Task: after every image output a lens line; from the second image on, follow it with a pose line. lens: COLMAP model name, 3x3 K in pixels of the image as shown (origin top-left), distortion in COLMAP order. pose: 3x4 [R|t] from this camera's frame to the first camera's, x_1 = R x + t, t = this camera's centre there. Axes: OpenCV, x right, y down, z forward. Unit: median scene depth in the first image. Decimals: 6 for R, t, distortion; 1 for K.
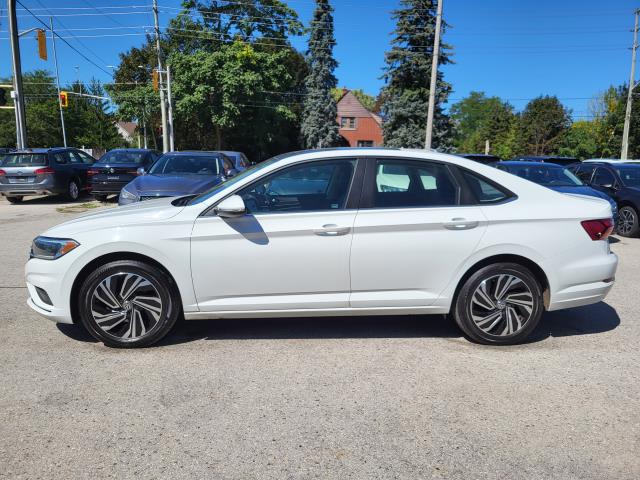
lens RADIAL K [[483.4, 0, 320.0], [0, 483.4, 240.0], [0, 0, 1]] dist [0.089670, -0.084770]
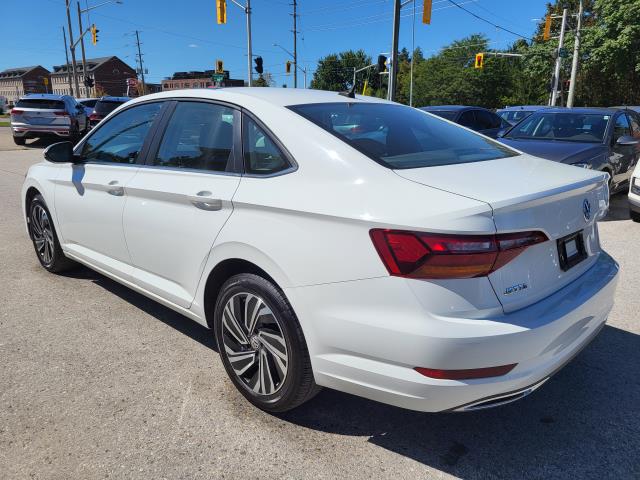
lens RADIAL K [[483.4, 0, 320.0], [0, 483.4, 240.0], [0, 0, 1]] dist [0.089670, -0.084770]
pose [[0.661793, 0.181037, -0.727500, 0.837146], [-0.125234, 0.983466, 0.130810, -0.082192], [0.739153, 0.004539, 0.673523, 0.648014]]
